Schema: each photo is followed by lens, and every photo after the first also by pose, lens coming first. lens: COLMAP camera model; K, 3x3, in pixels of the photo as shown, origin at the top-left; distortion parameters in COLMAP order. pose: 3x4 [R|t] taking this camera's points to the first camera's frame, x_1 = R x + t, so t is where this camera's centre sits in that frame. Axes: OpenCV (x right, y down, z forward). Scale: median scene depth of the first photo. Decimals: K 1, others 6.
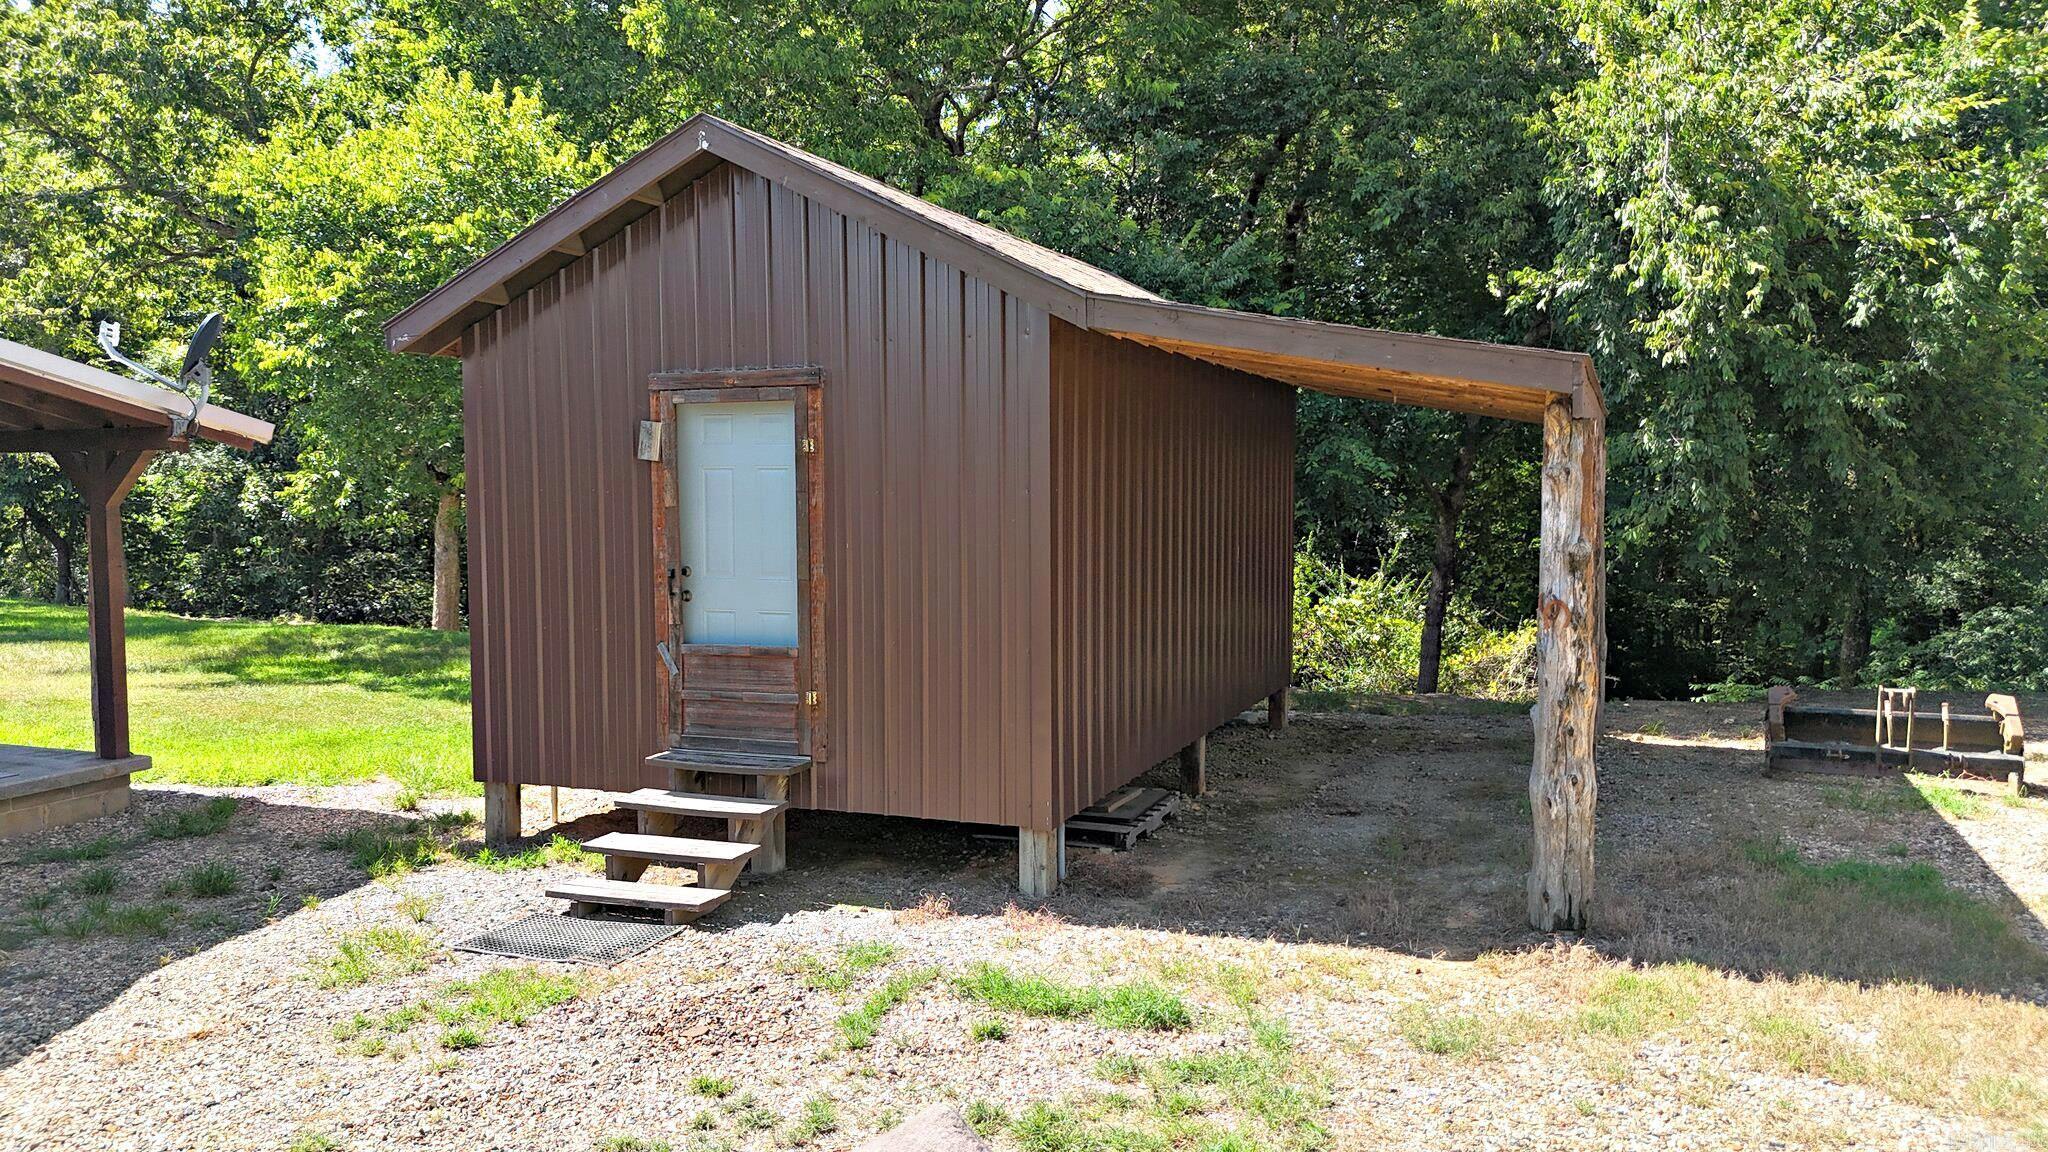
lens RADIAL K [[1572.8, 0, 1058.5], [0, 1572.8, 570.1], [0, 0, 1]] dist [0.071745, -0.078144]
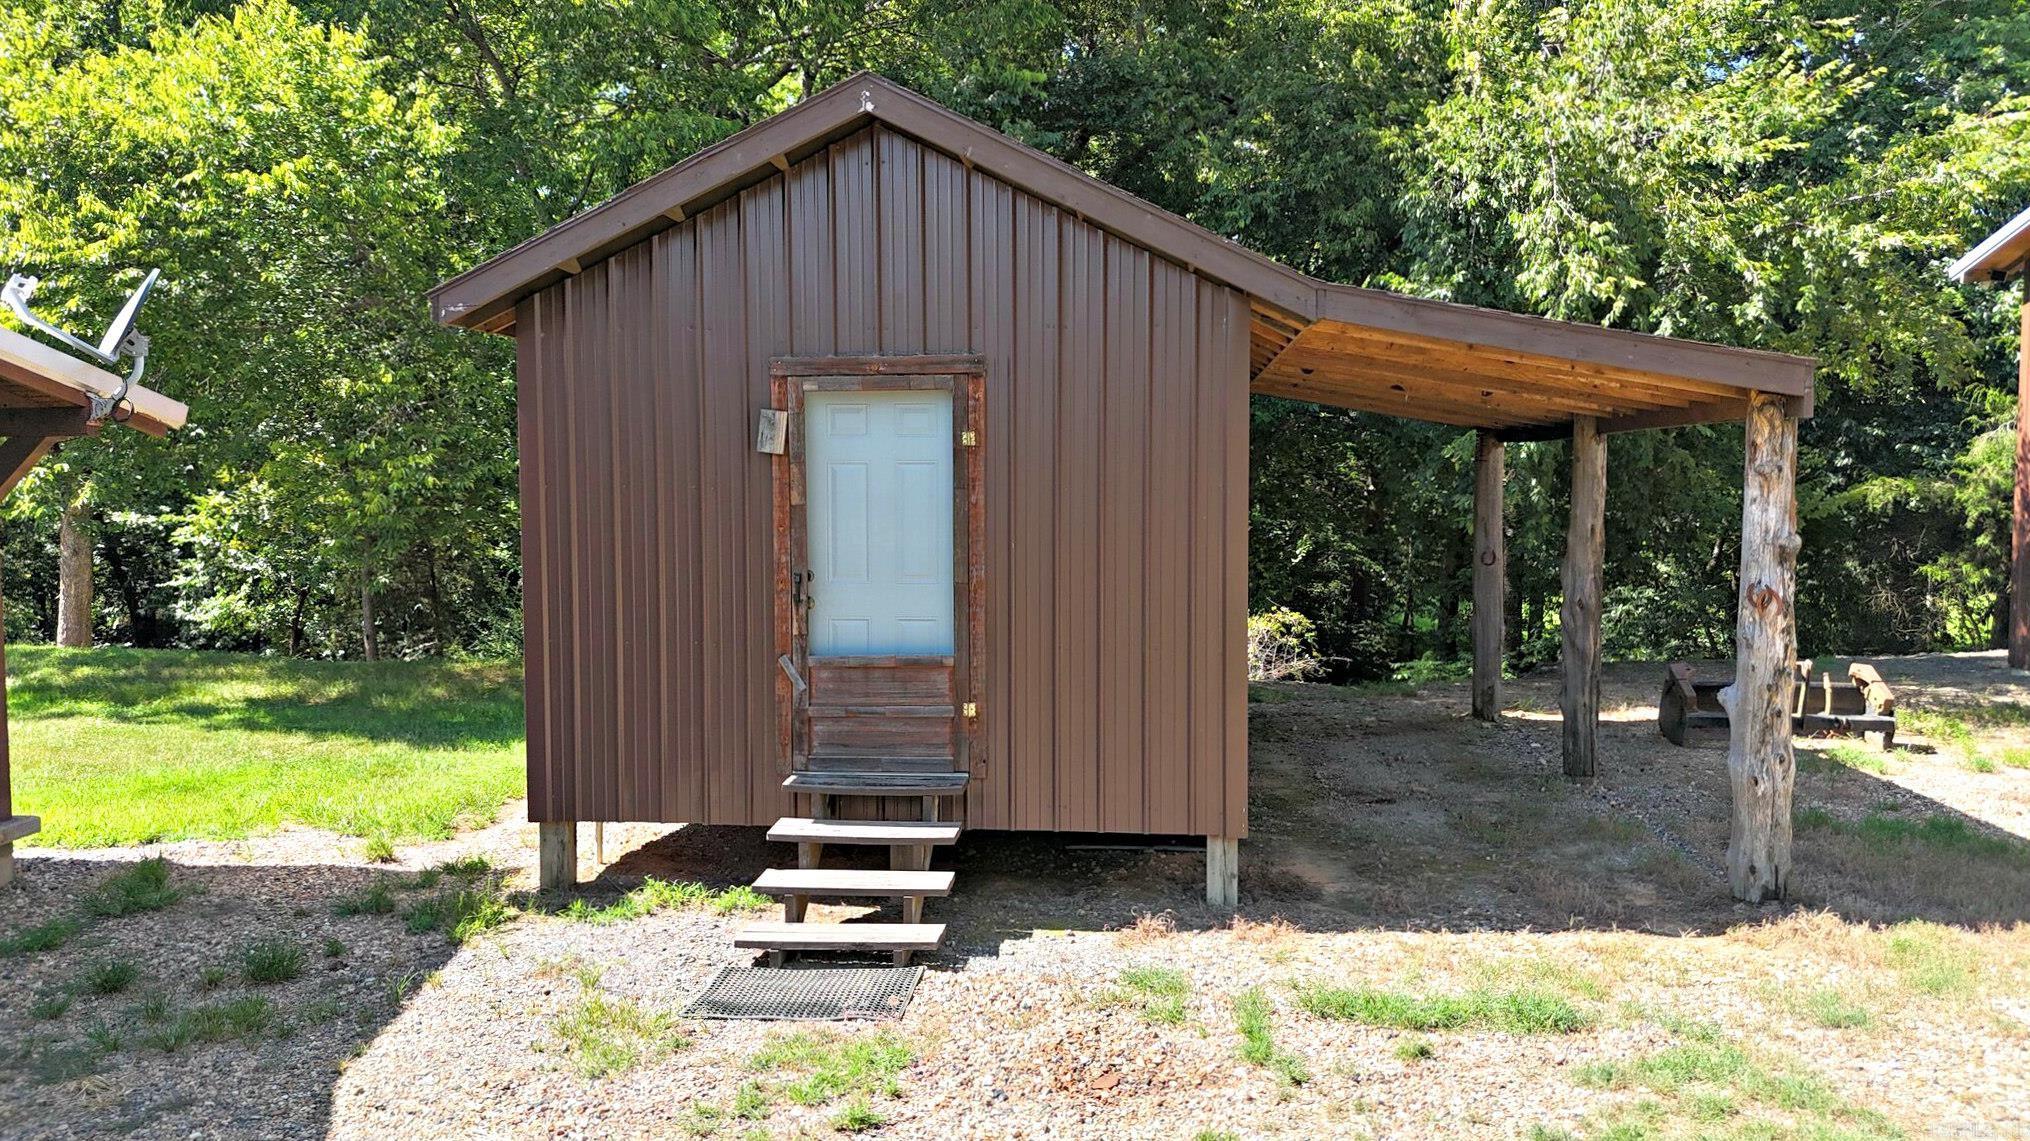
lens RADIAL K [[1559.0, 0, 1049.2], [0, 1559.0, 564.7], [0, 0, 1]] dist [0.071745, -0.078144]
pose [[0.957228, -0.014745, 0.288958, -0.378925], [0.014197, 0.999891, 0.003993, -0.007649], [-0.288986, 0.000280, 0.957333, 0.106673]]
